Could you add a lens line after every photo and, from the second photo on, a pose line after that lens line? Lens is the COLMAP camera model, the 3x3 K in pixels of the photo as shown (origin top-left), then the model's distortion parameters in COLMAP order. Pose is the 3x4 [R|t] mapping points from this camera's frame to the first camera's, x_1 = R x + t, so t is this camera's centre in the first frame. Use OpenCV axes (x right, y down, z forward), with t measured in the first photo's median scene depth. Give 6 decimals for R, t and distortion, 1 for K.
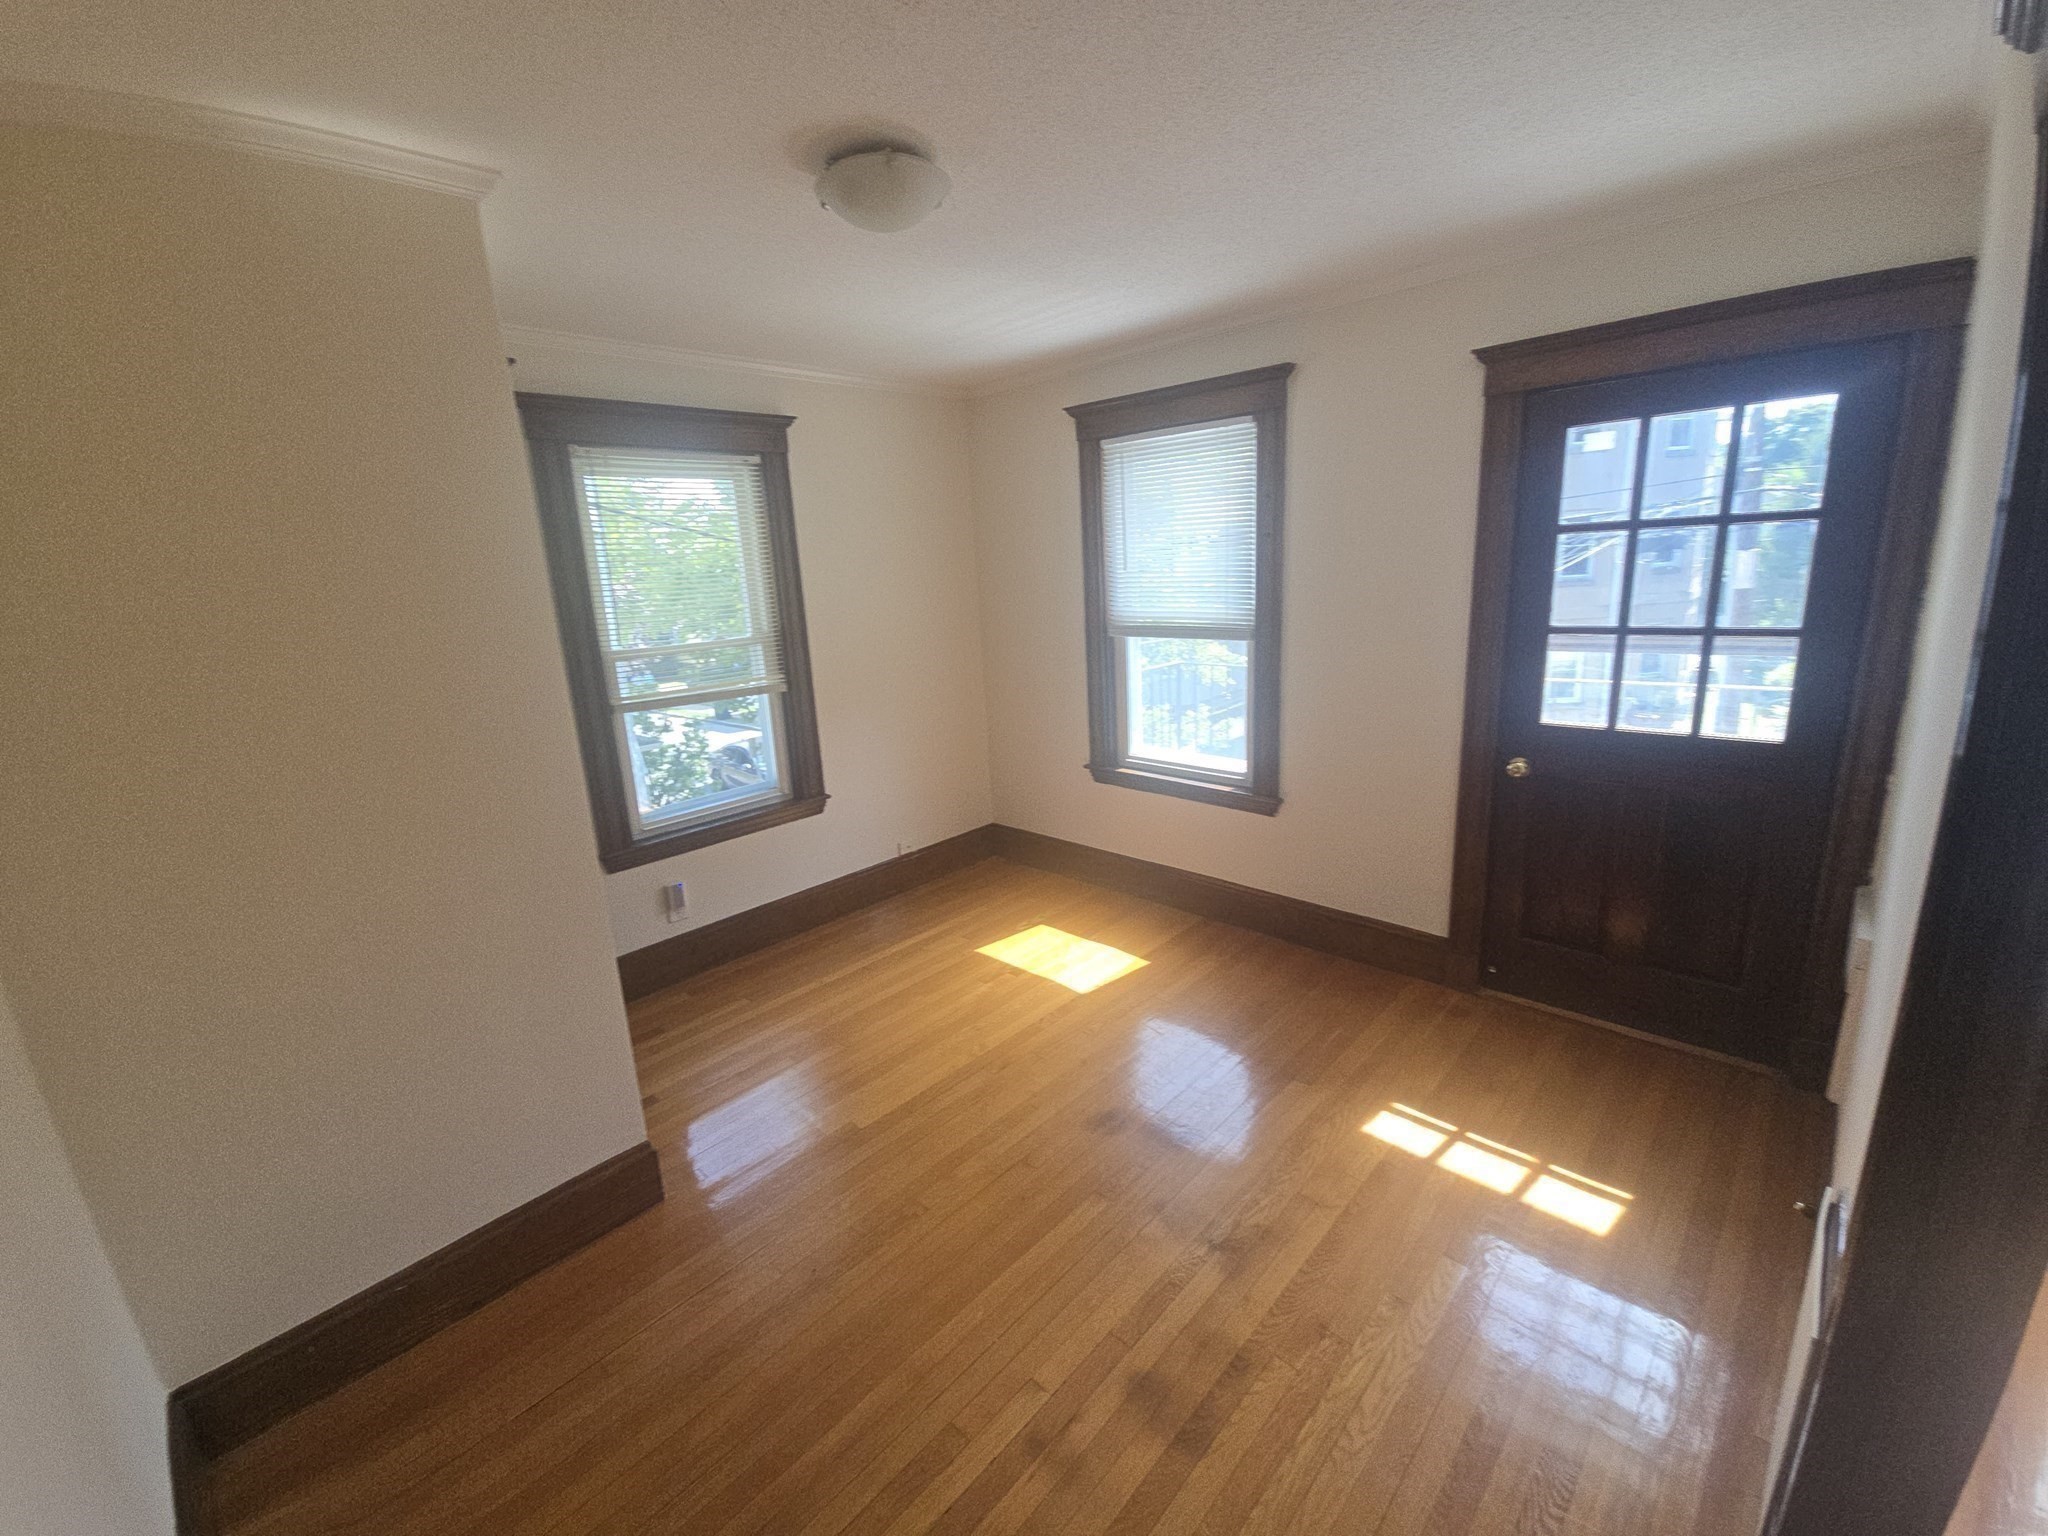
lens RADIAL K [[839.4, 0, 1017.3], [0, 839.4, 758.9], [0, 0, 1]] dist [0.000006, -0.000398]
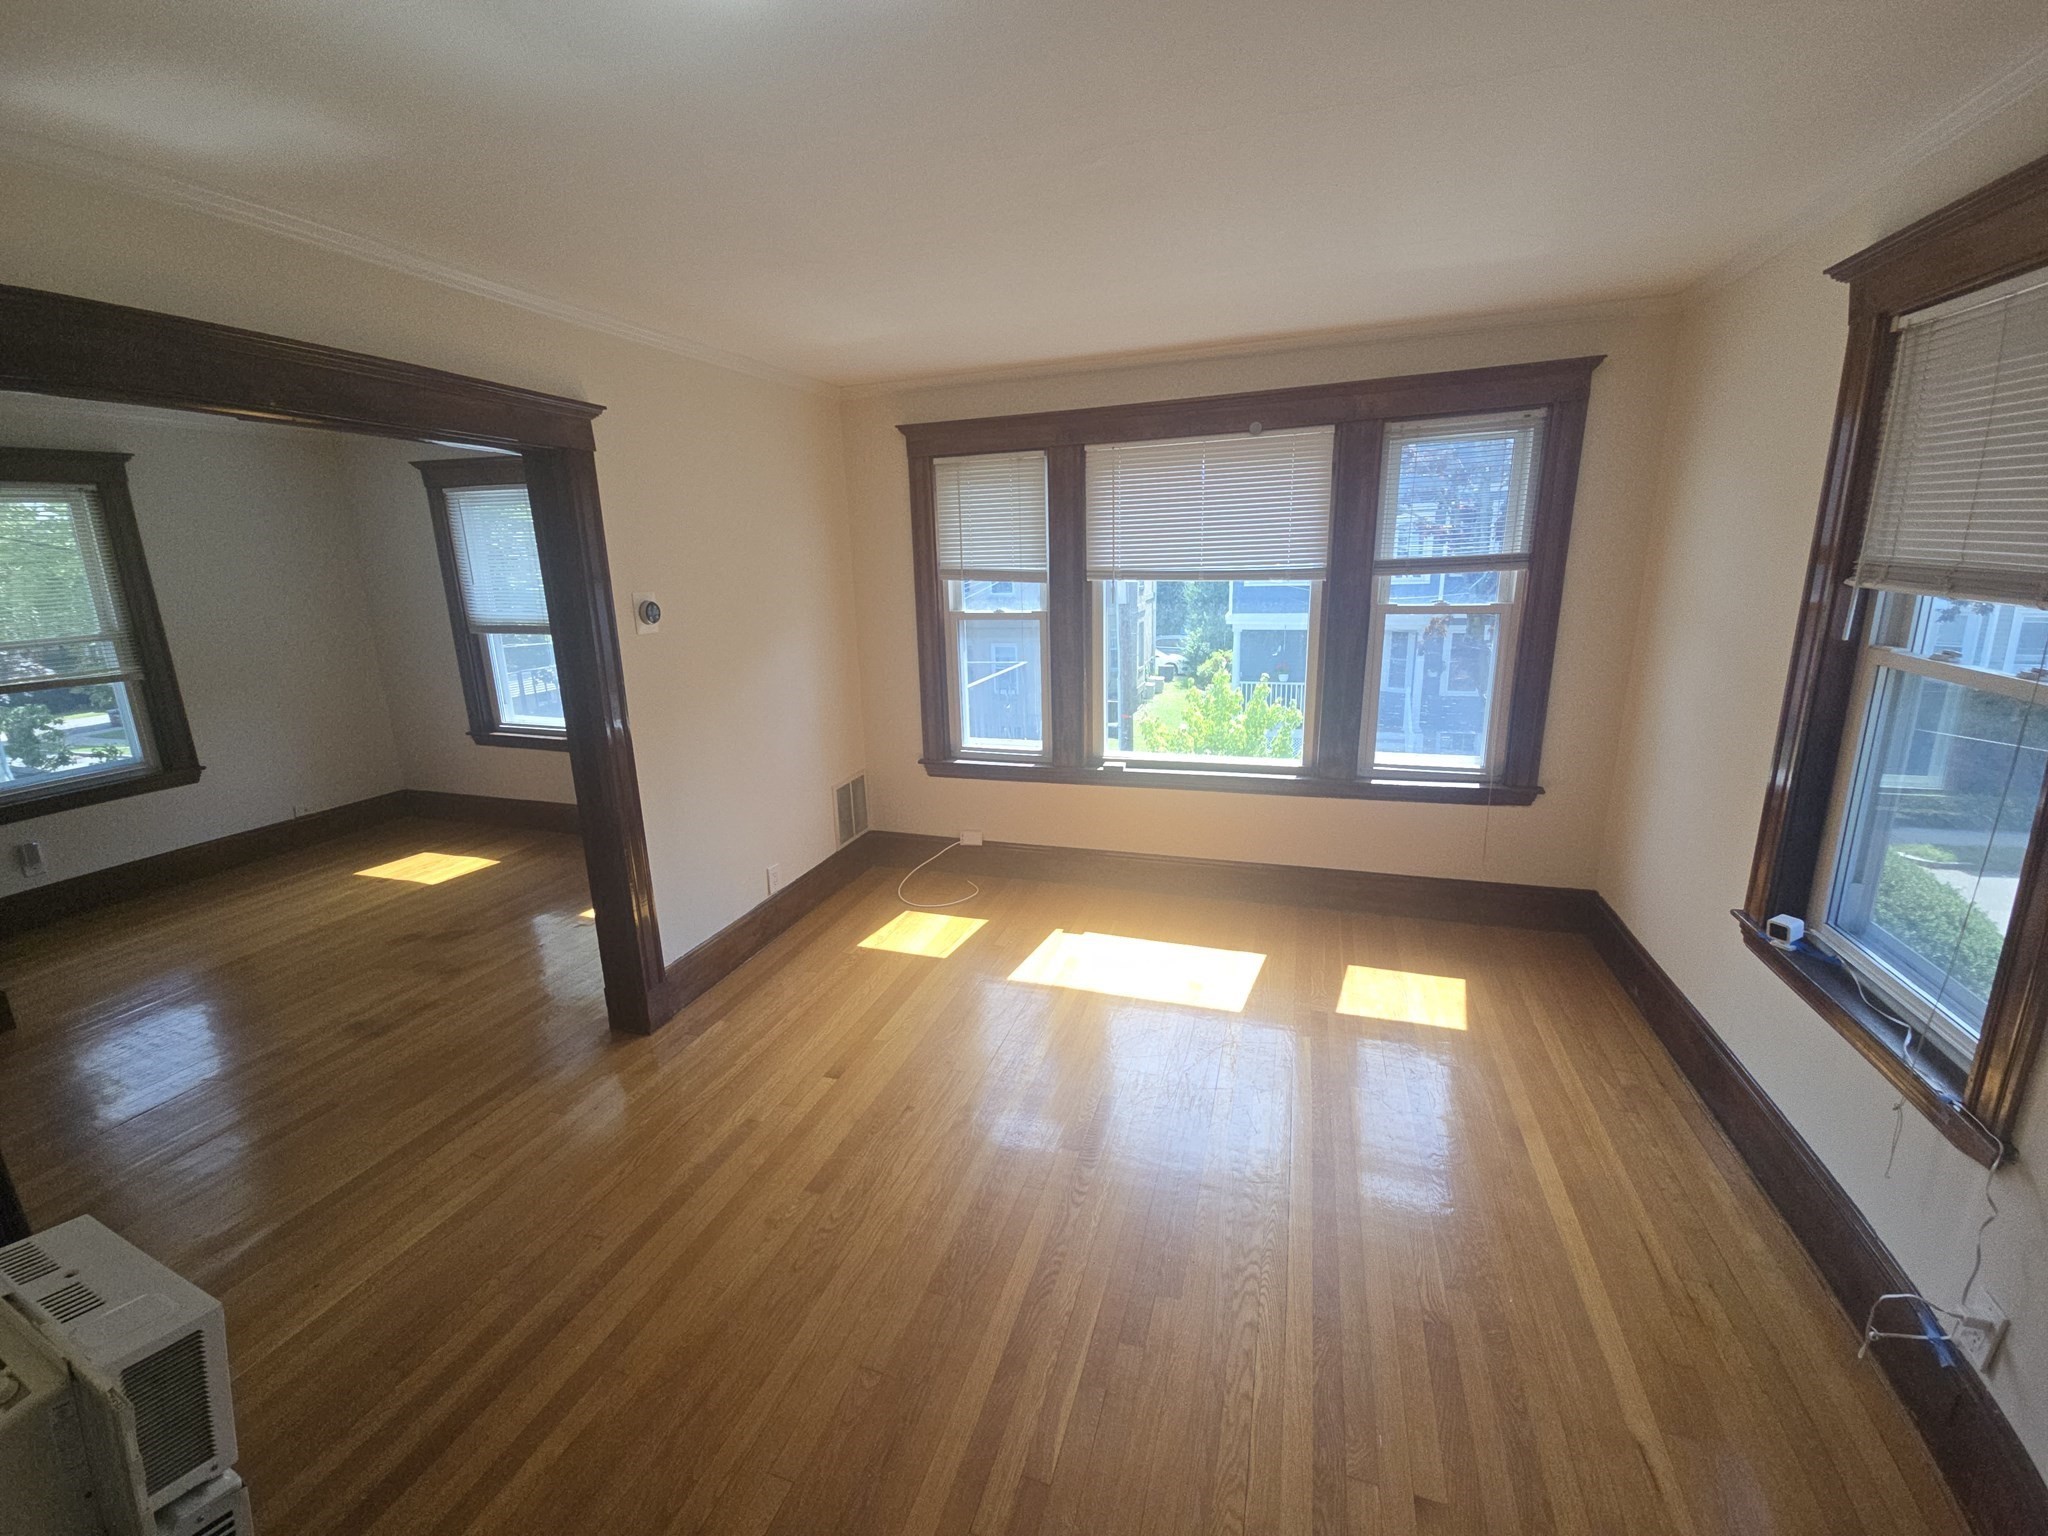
lens RADIAL K [[831.5, 0, 1058.4], [0, 831.5, 759.5], [0, 0, 1]] dist [-0.016349, -0.000328]
pose [[0.887153, -0.069145, 0.456266, 0.342008], [0.076792, 0.997046, 0.001784, 0.130217], [-0.455042, 0.033455, 0.889842, -0.617330]]
